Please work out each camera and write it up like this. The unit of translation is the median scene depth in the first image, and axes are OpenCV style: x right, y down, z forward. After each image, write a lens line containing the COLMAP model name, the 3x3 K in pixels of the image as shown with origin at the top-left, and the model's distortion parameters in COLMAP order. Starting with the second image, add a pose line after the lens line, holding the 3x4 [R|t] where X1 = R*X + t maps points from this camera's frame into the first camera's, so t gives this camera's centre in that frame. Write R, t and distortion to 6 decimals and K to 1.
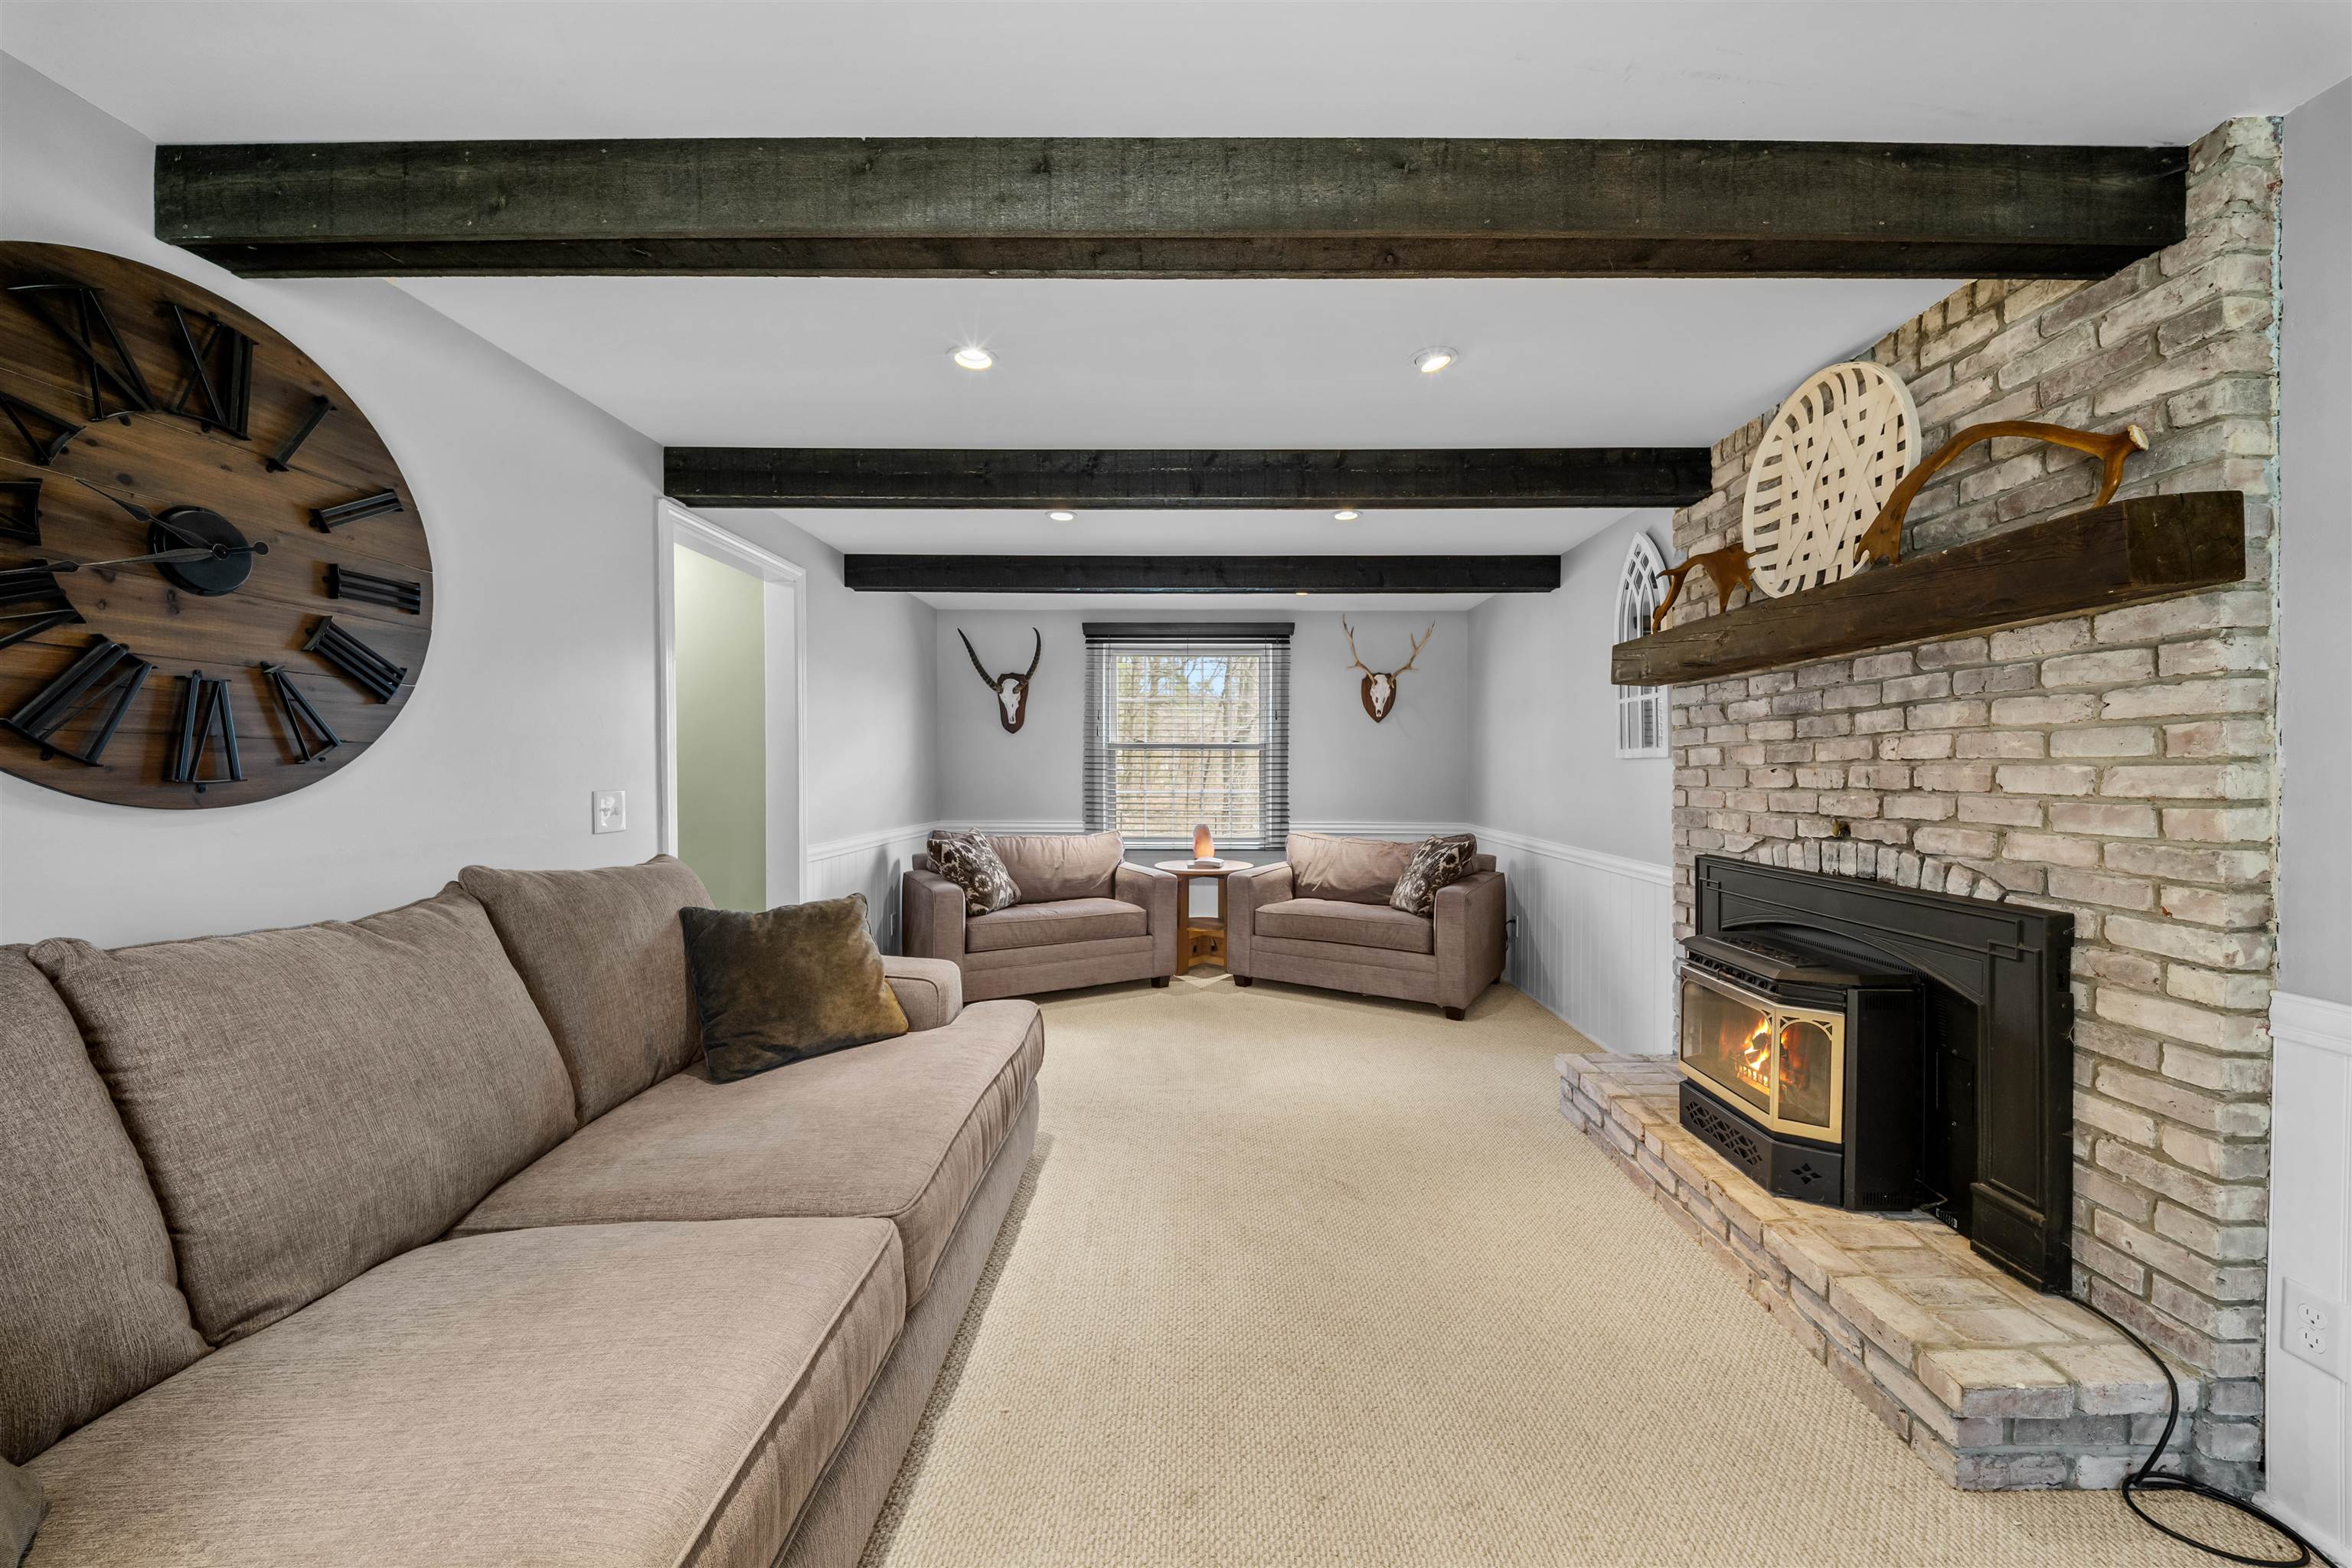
lens RADIAL K [[833.3, 0, 1192.4], [0, 833.3, 776.3], [0, 0, 1]] dist [0.017312, -0.009160]
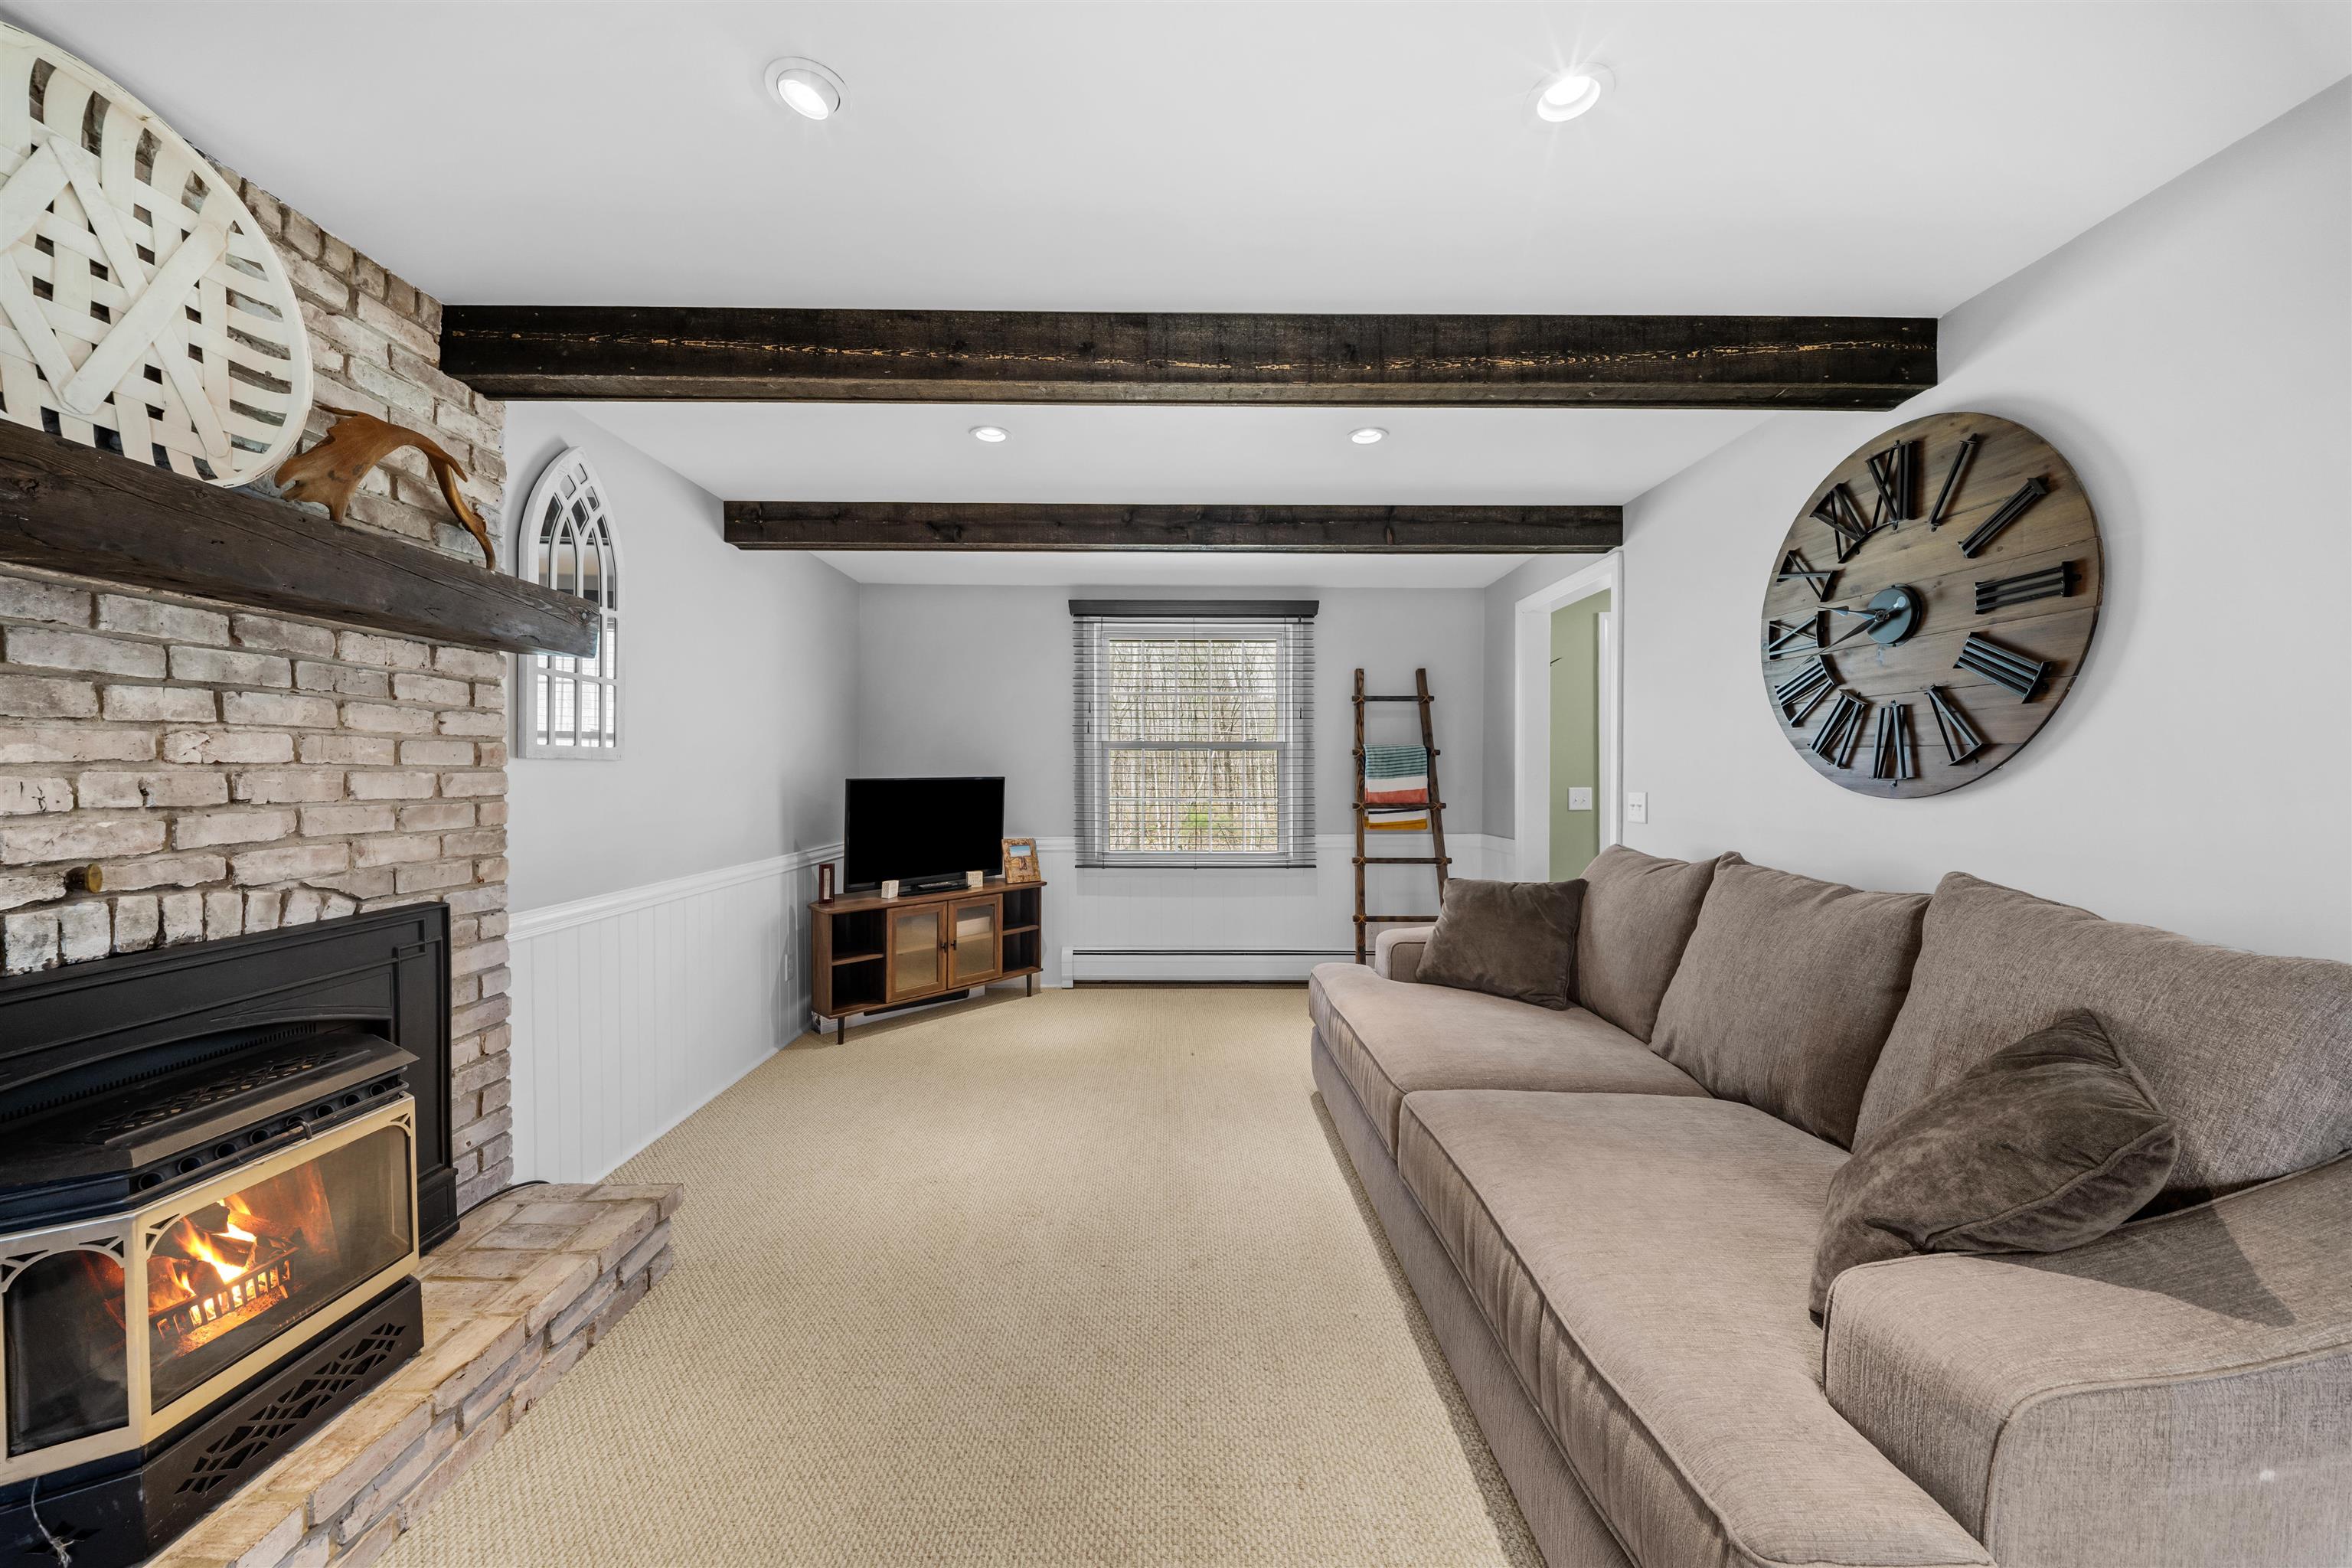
lens RADIAL K [[833.3, 0, 1192.4], [0, 833.3, 776.3], [0, 0, 1]] dist [0.017312, -0.009160]
pose [[-0.999336, 0.003724, -0.036252, 0.043010], [0.003241, 0.999905, 0.013371, -0.017426], [0.036299, 0.013245, -0.999253, 1.979571]]
